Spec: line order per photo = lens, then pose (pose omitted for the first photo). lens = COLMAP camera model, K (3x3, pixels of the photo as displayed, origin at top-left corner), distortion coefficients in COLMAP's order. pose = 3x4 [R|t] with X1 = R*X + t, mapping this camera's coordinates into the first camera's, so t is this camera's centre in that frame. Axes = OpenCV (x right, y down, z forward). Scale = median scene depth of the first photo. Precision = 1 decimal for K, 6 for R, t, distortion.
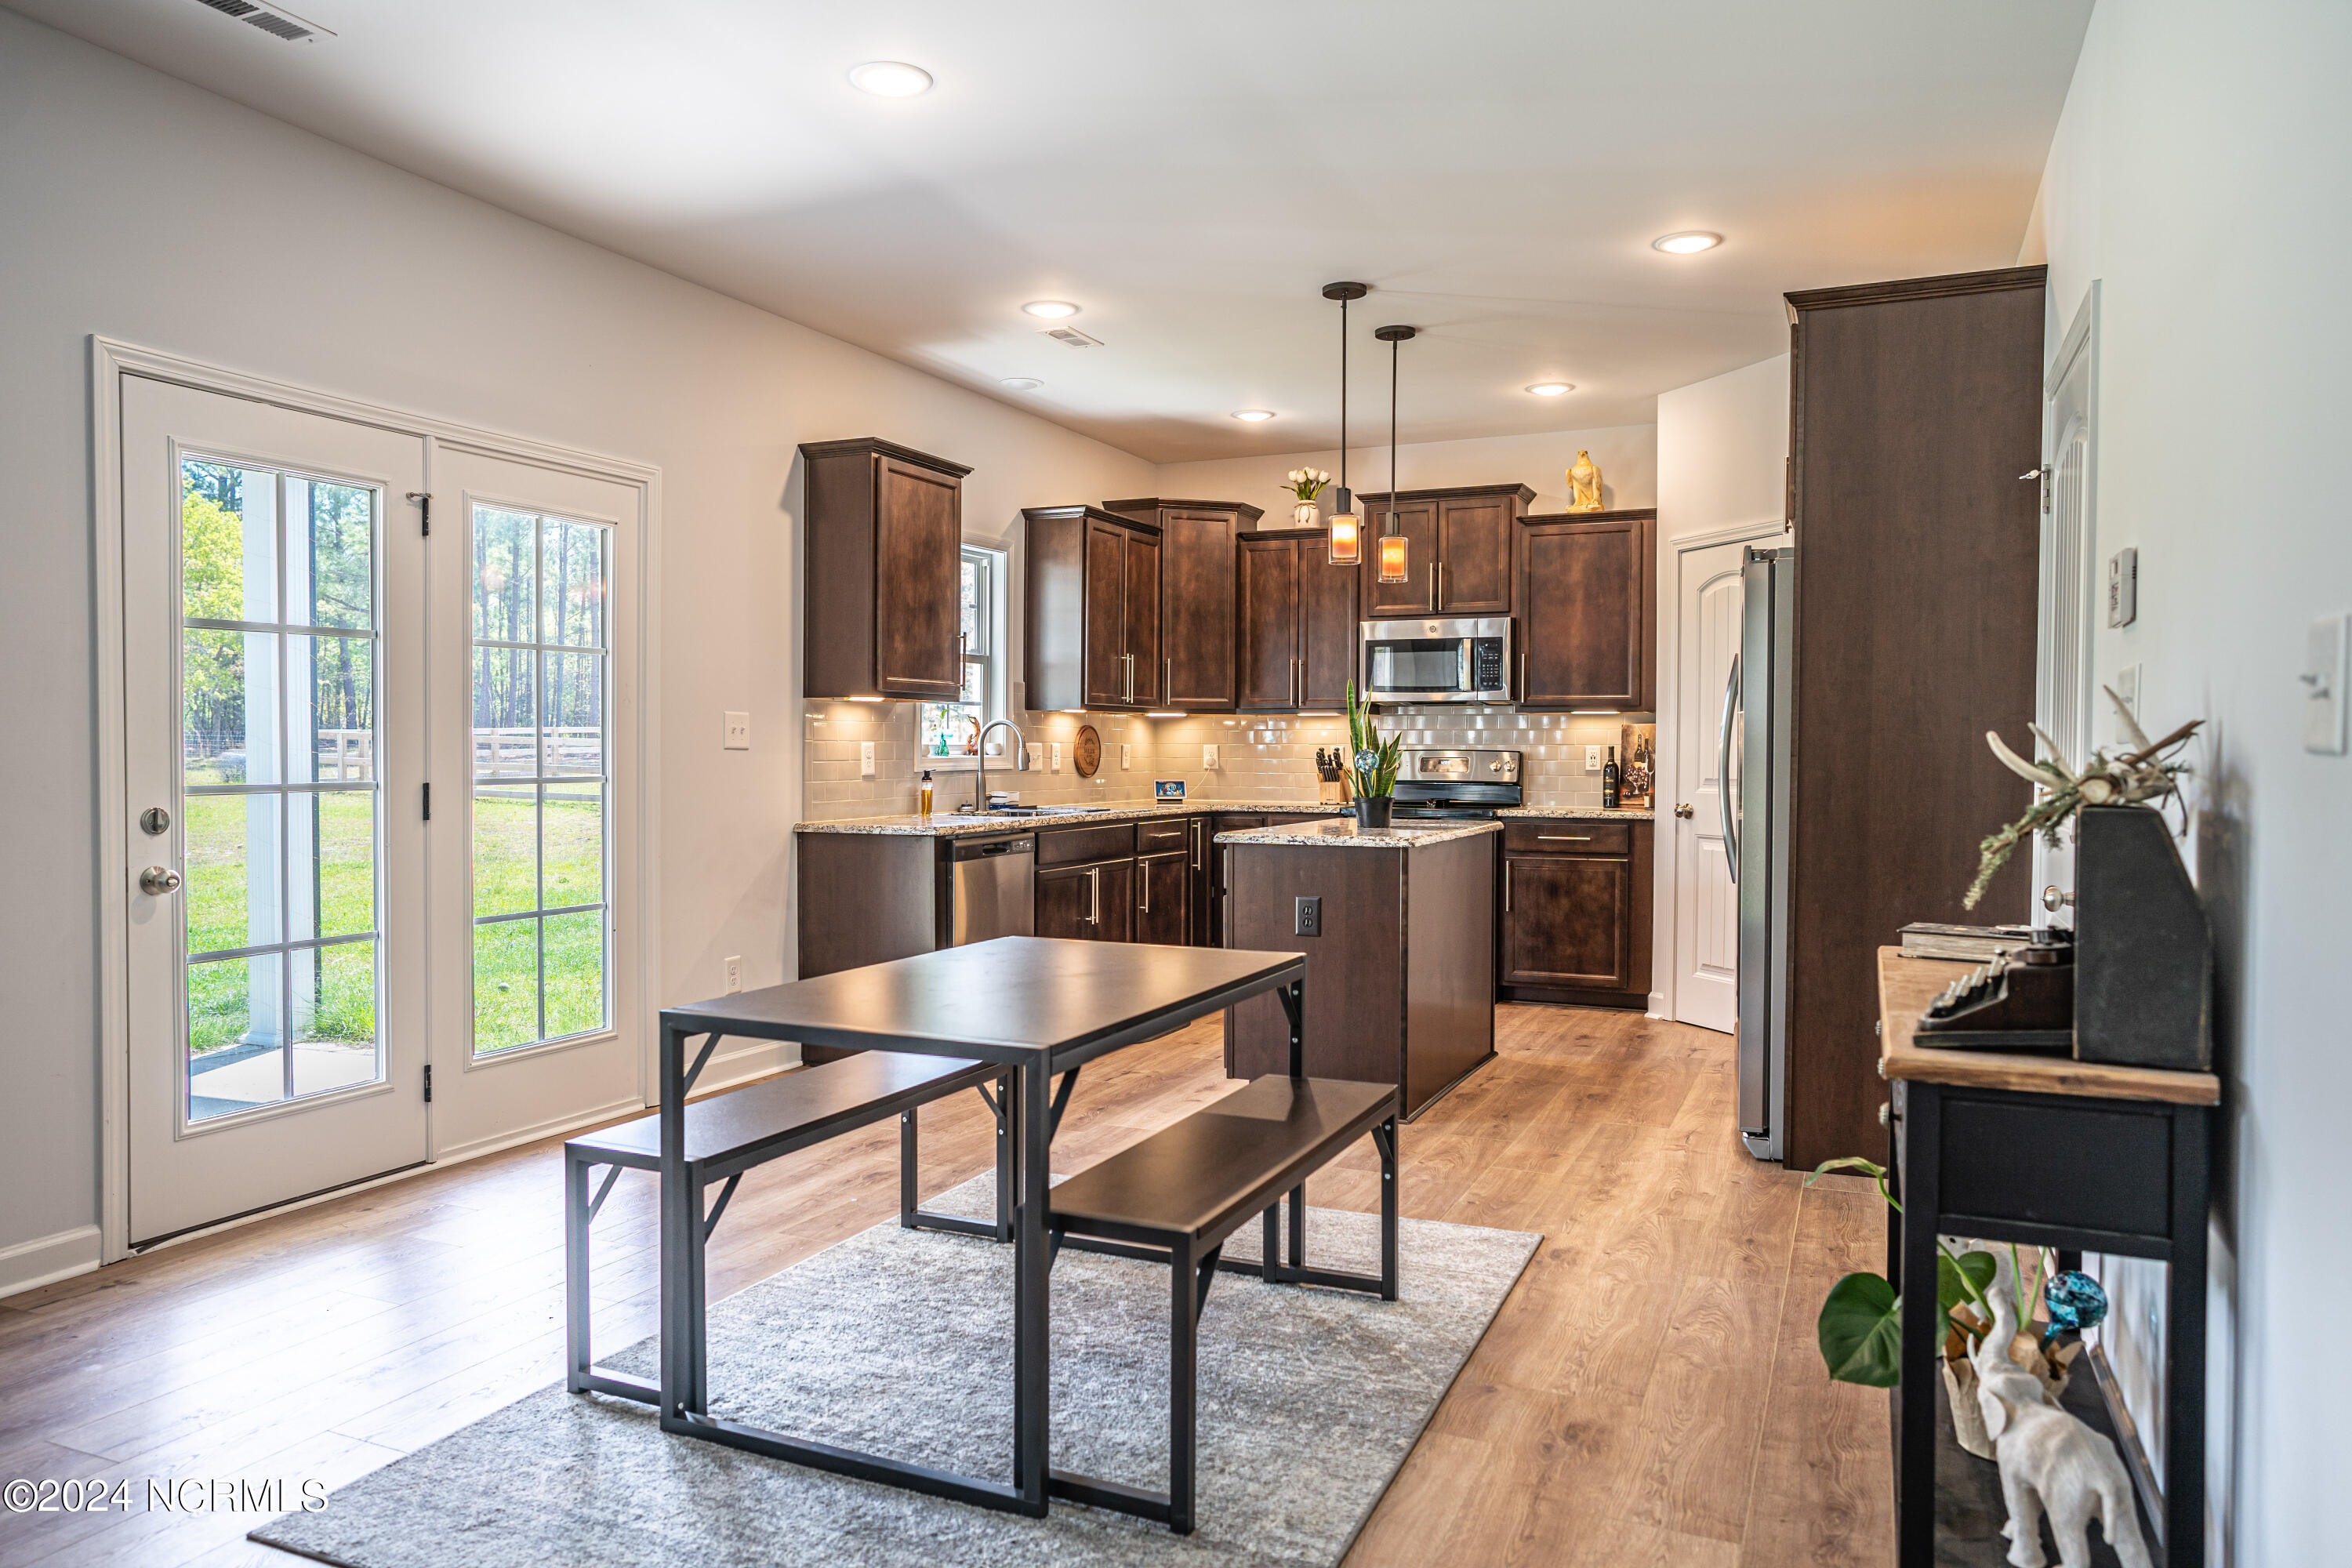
lens RADIAL K [[1556.8, 0, 1162.5], [0, 1556.8, 782.3], [0, 0, 1]] dist [-0.024966, 0.025689]
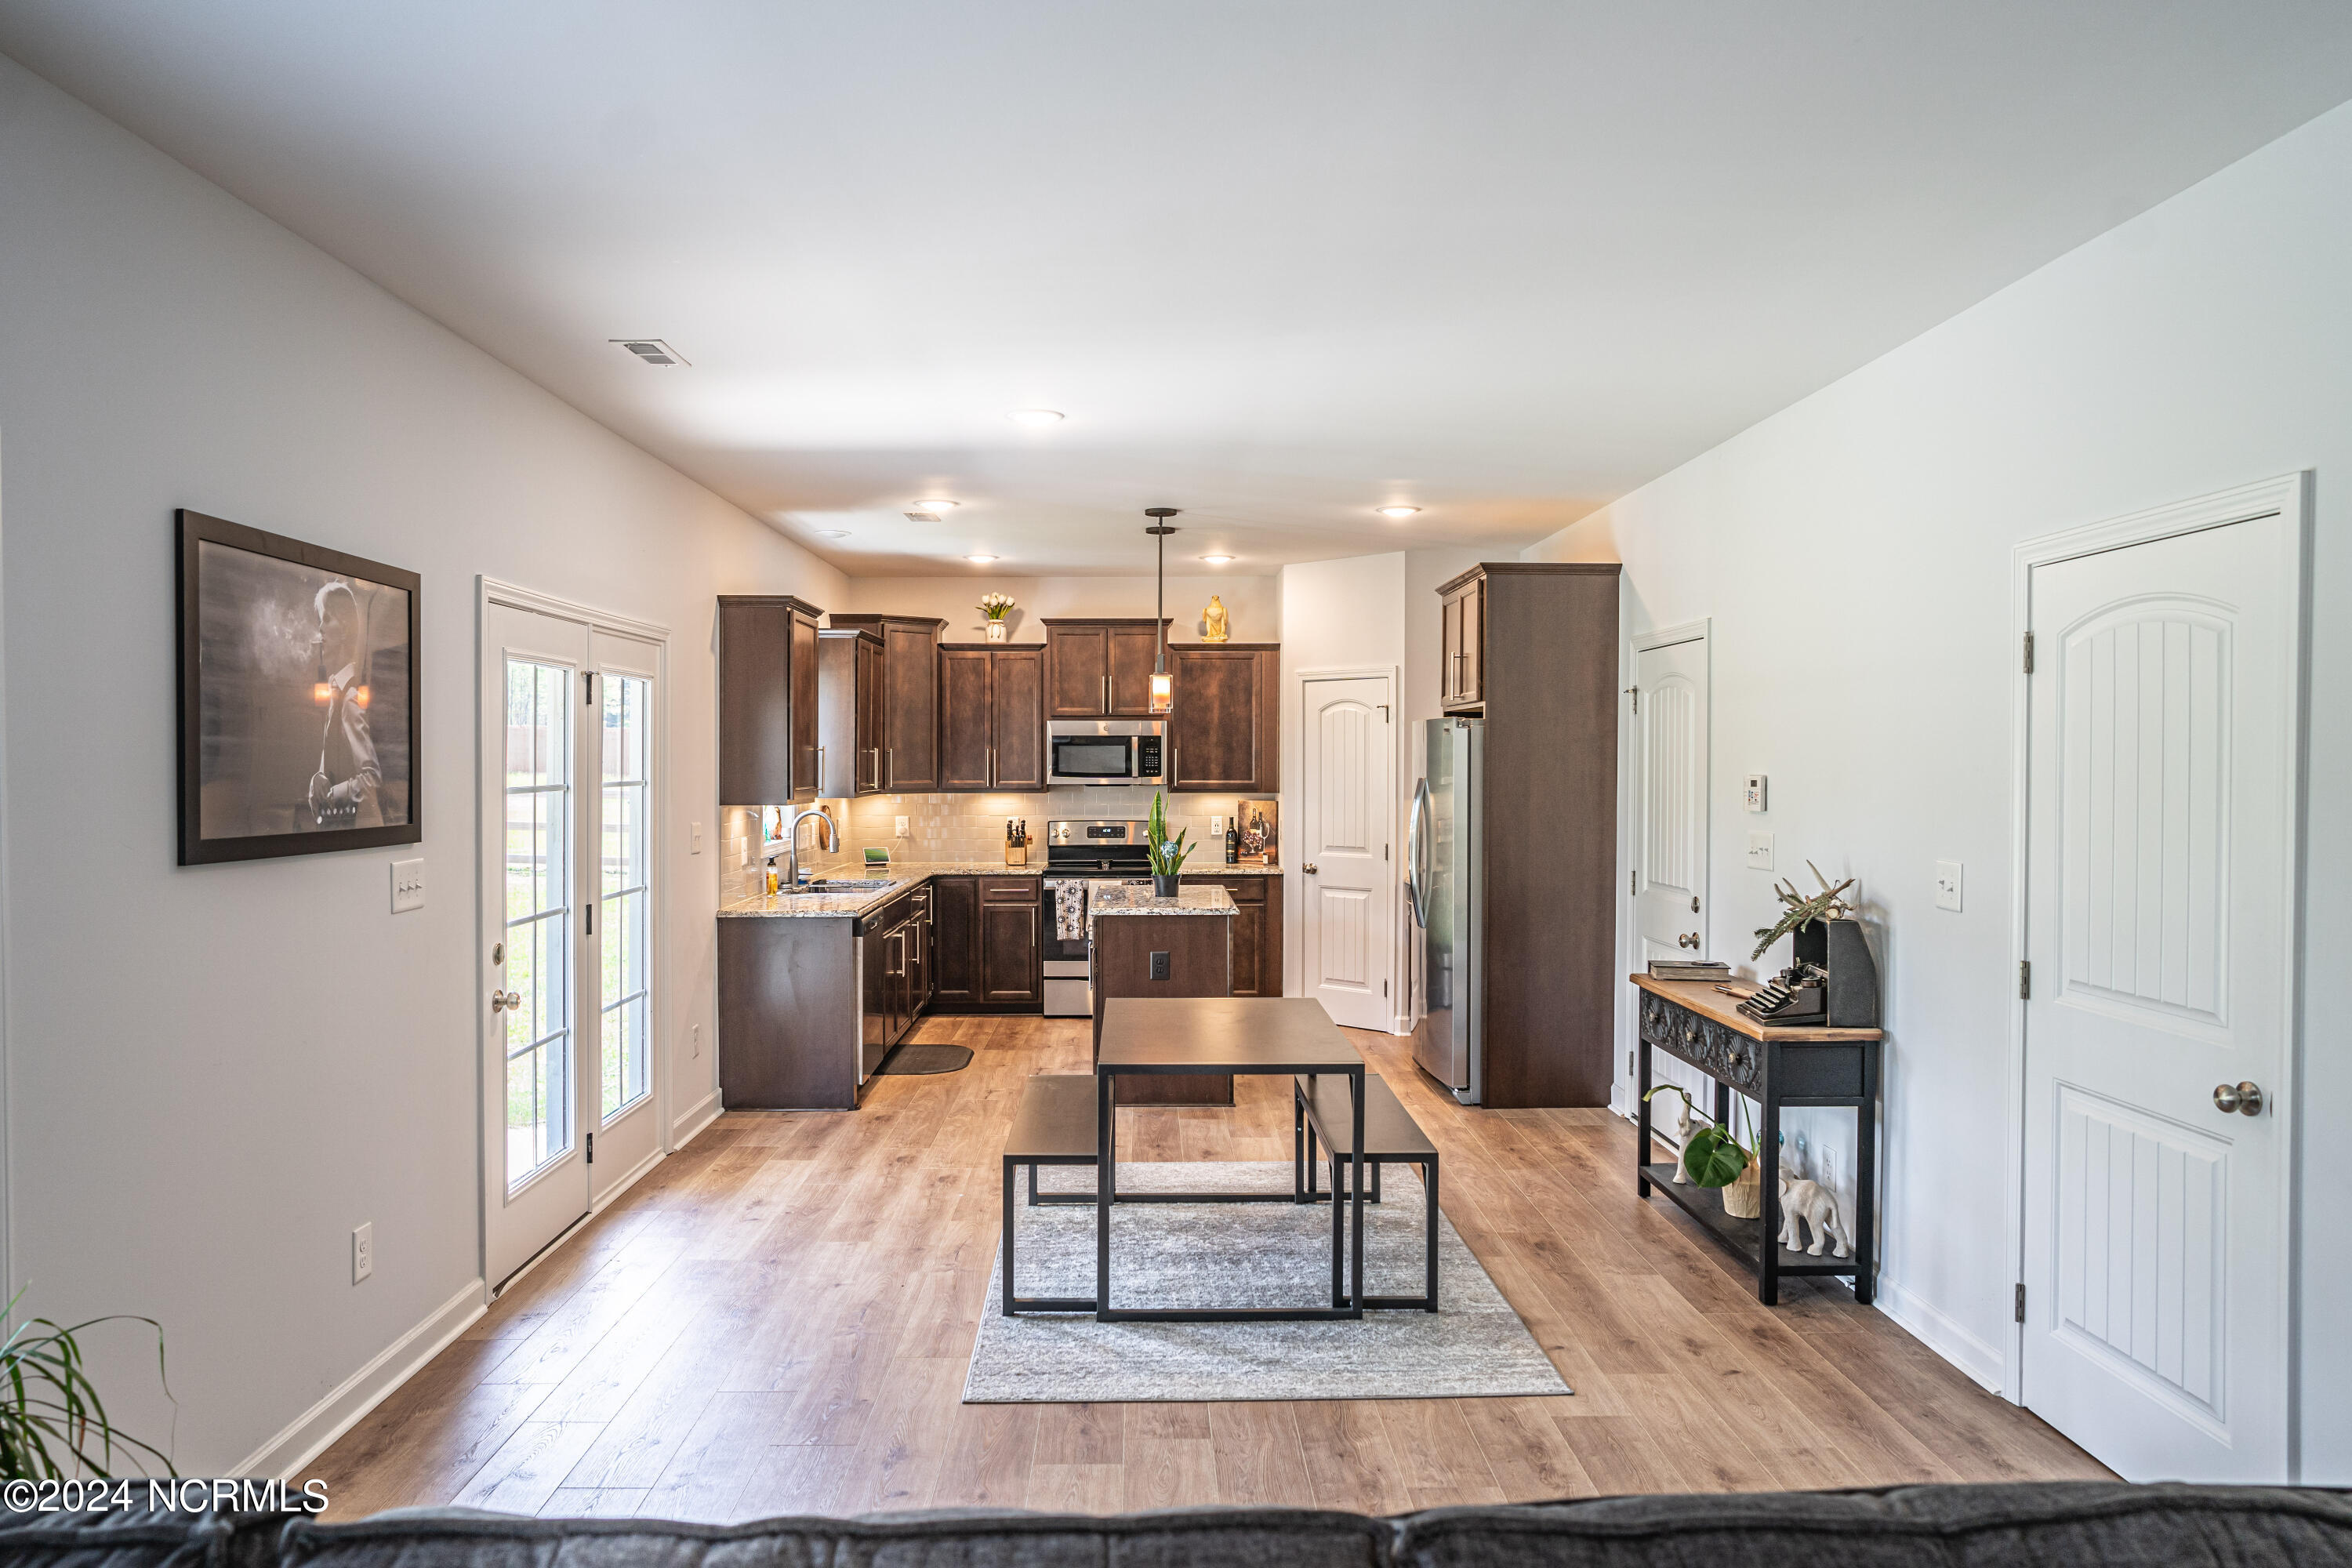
lens RADIAL K [[1556.8, 0, 1162.5], [0, 1556.8, 782.3], [0, 0, 1]] dist [-0.024966, 0.025689]
pose [[0.902255, -0.009761, 0.431092, -0.369413], [0.011787, 0.999928, -0.002028, -0.055452], [-0.431041, 0.006911, 0.902306, -0.193912]]
